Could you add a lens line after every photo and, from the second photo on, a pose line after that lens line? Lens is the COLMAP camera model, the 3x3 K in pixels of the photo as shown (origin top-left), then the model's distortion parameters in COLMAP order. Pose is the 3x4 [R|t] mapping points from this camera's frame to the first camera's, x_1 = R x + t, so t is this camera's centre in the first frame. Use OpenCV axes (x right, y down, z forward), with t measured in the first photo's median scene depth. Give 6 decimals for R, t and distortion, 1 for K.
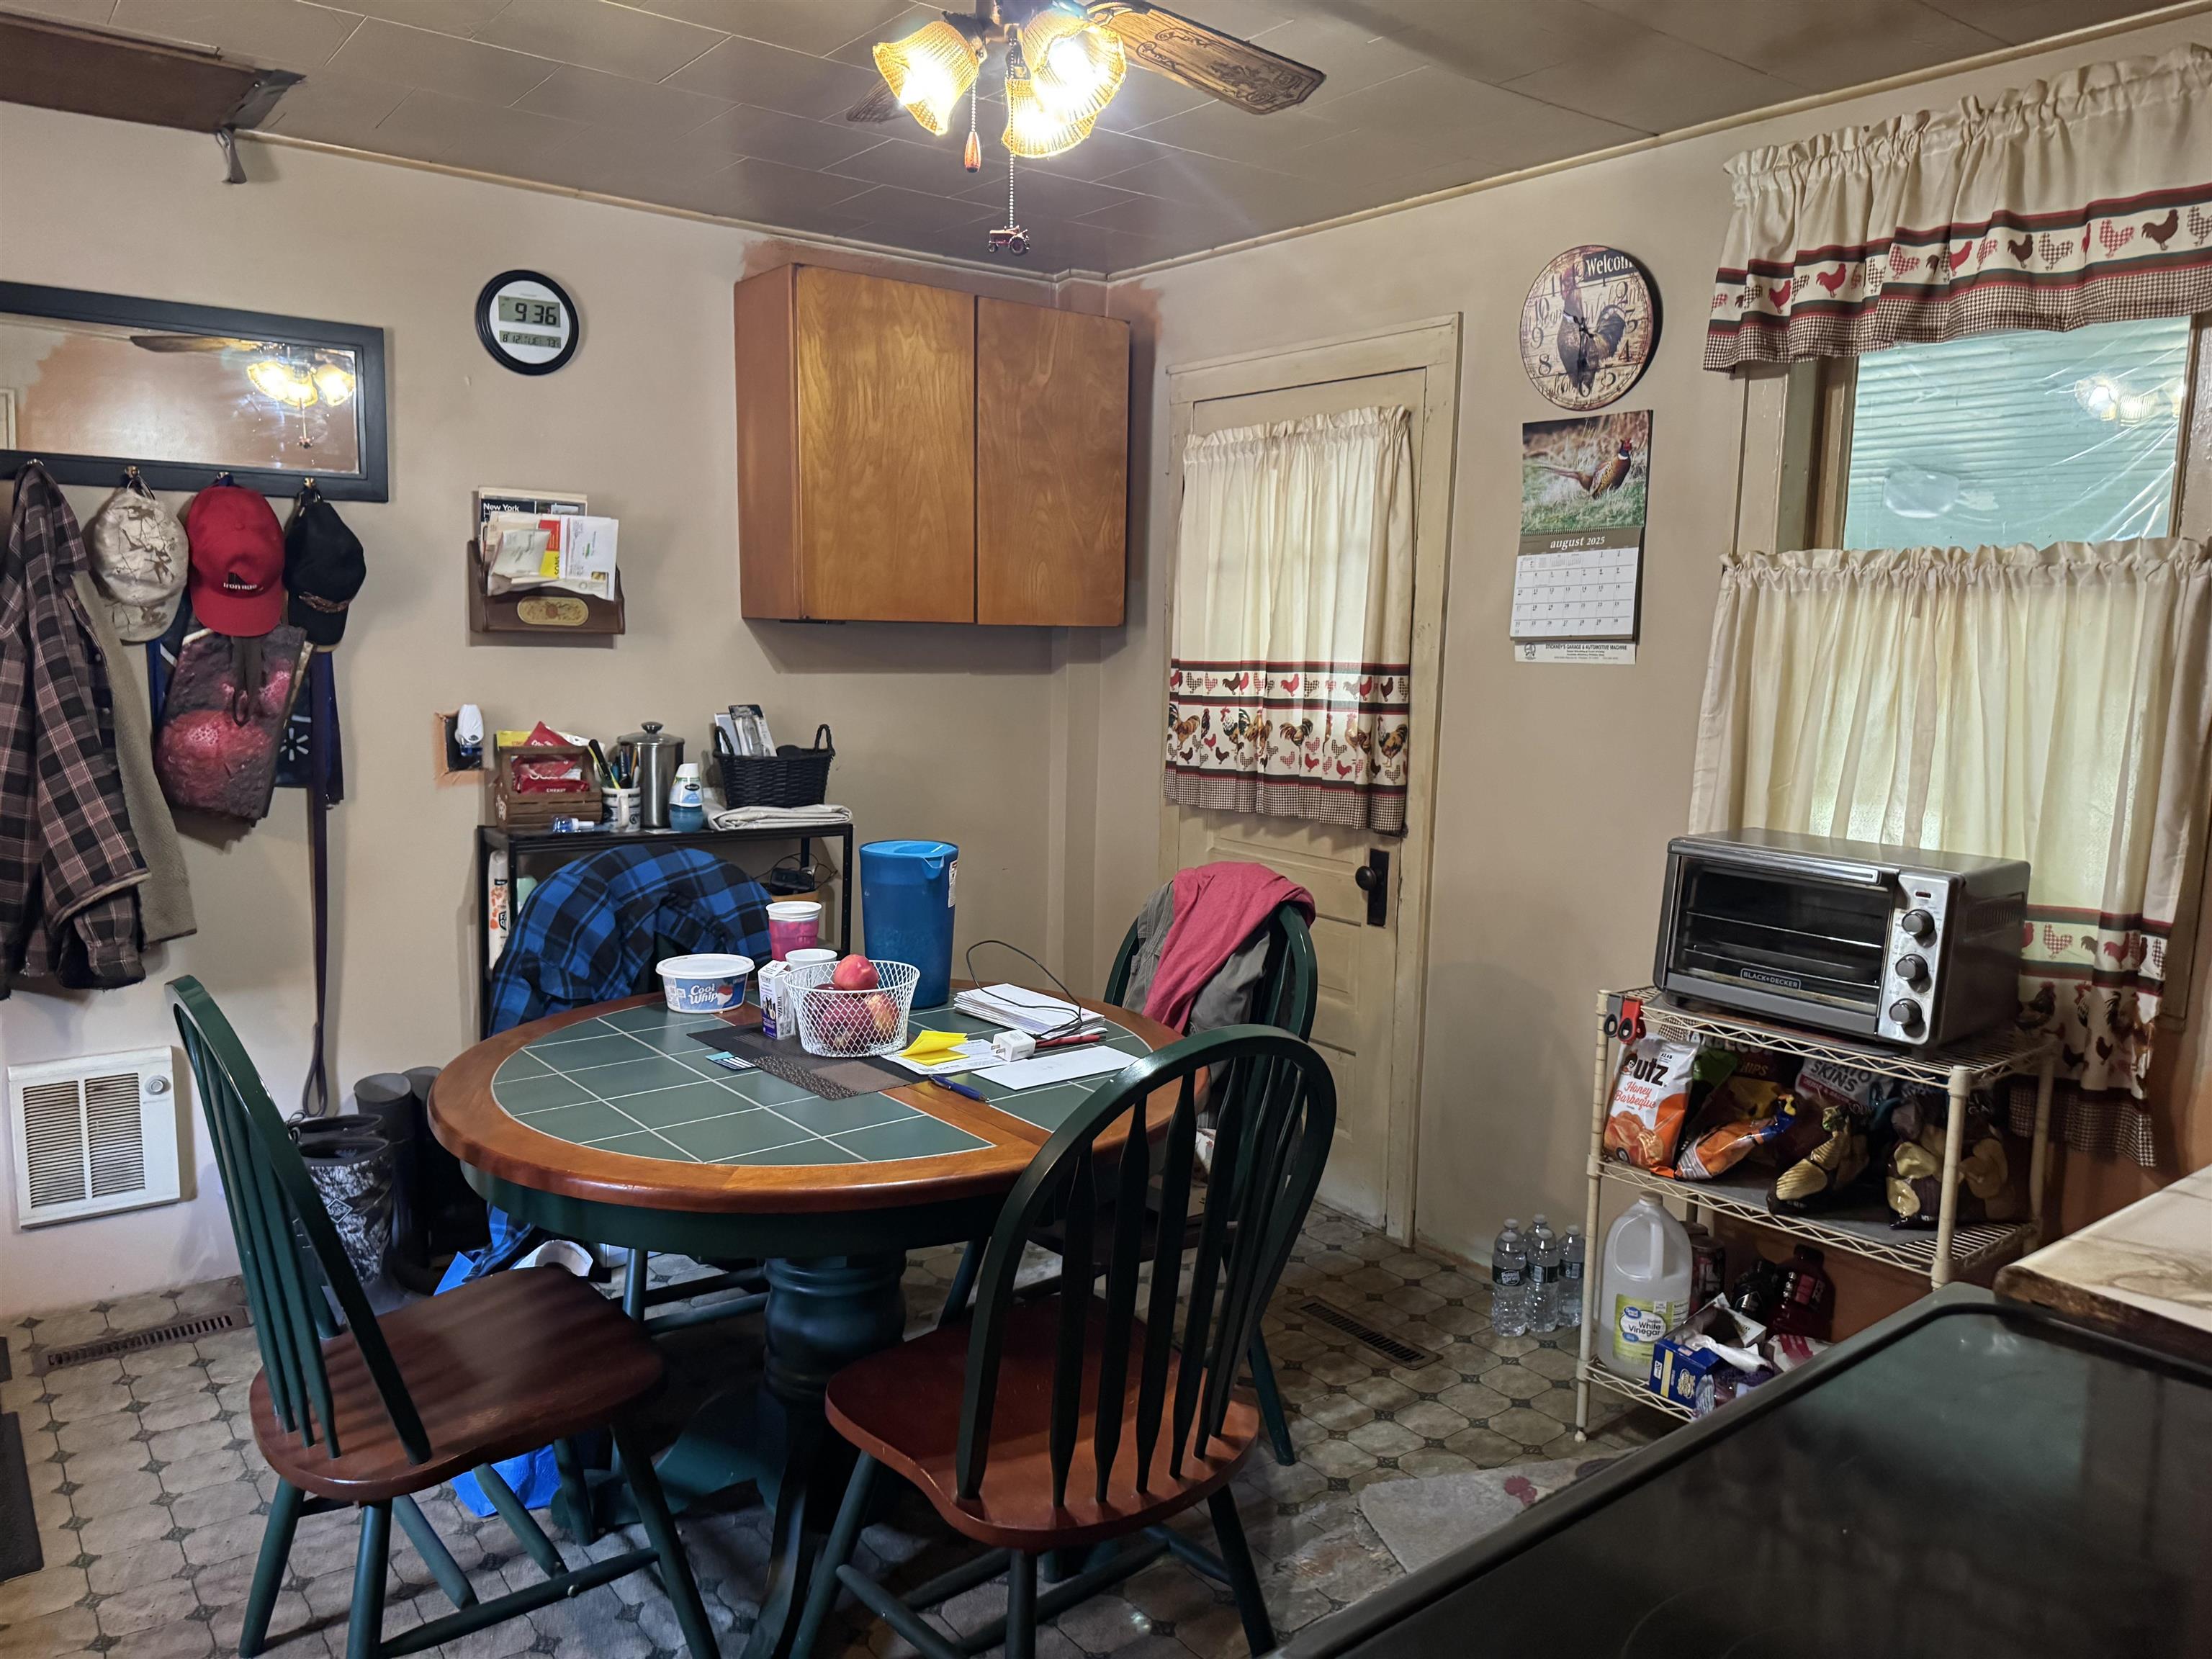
lens RADIAL K [[1586.0, 0, 1106.0], [0, 1586.0, 829.5], [0, 0, 1]] dist [0.150763, -0.182243]
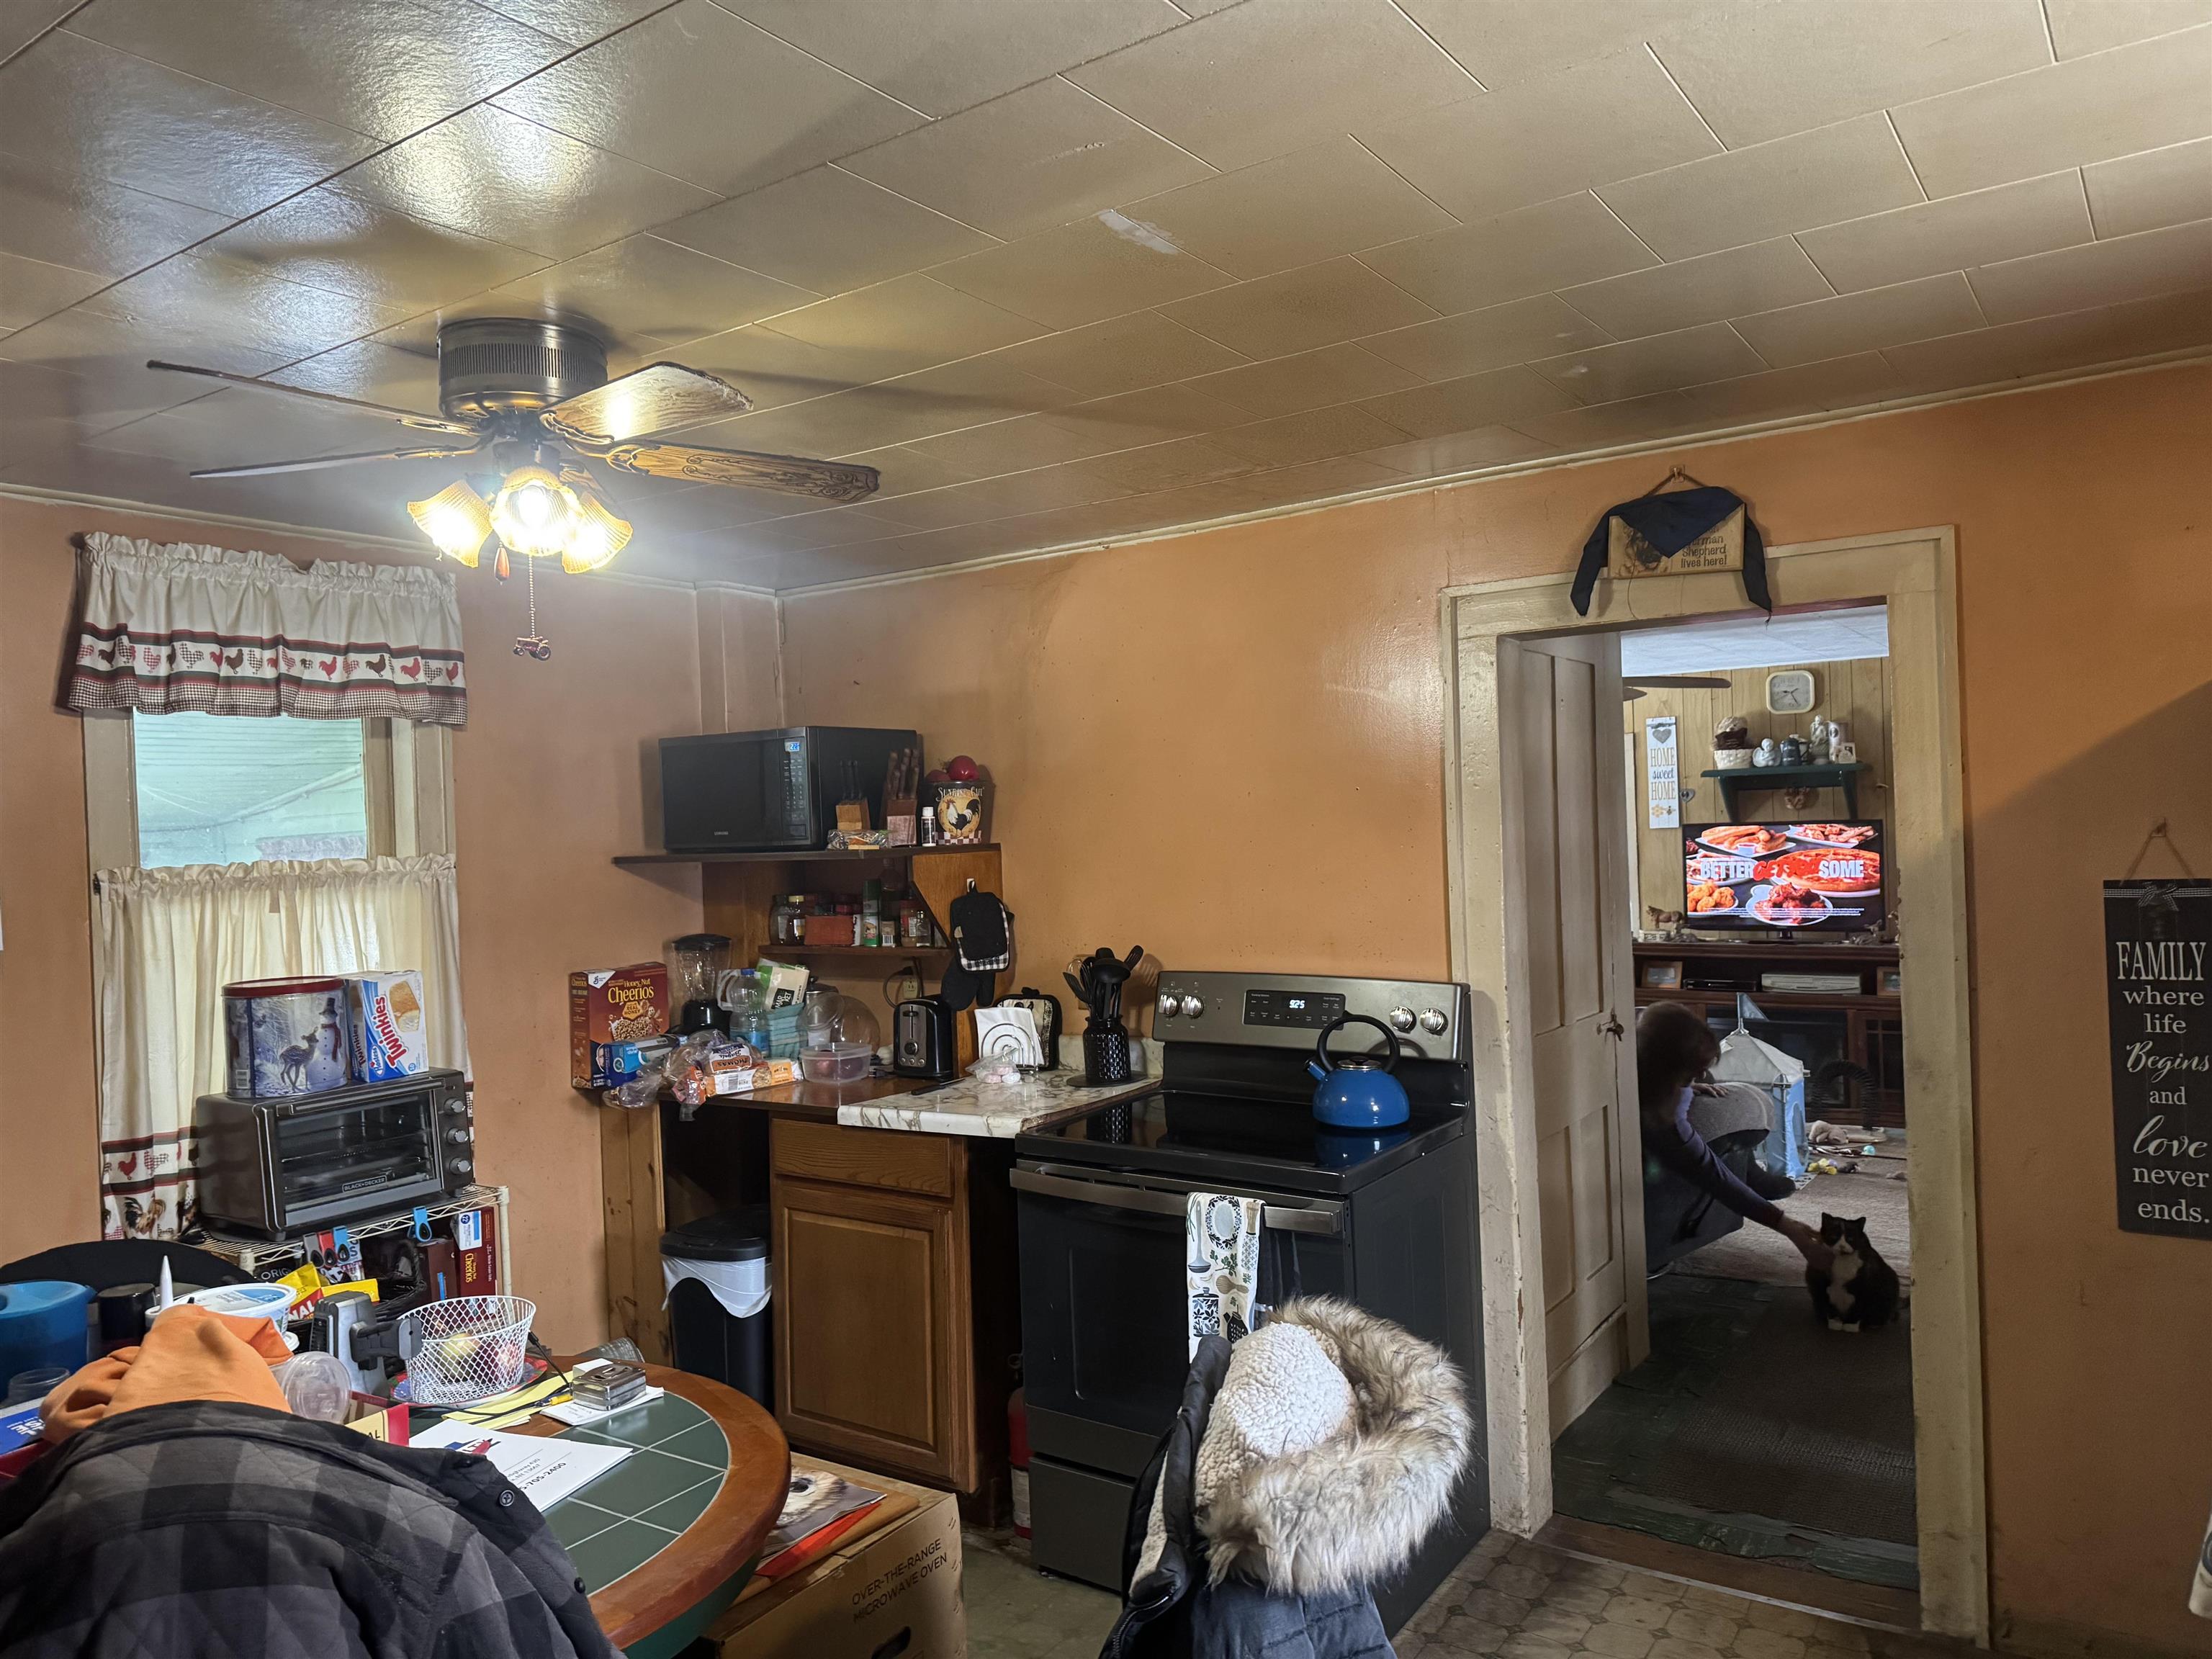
lens RADIAL K [[1554.8, 0, 1100.9], [0, 1554.8, 831.8], [0, 0, 1]] dist [0.122241, -0.167375]
pose [[-0.284694, -0.022236, 0.958361, -1.023729], [0.154905, 0.985525, 0.068882, -0.193822], [-0.946020, 0.168065, -0.277128, 0.751863]]
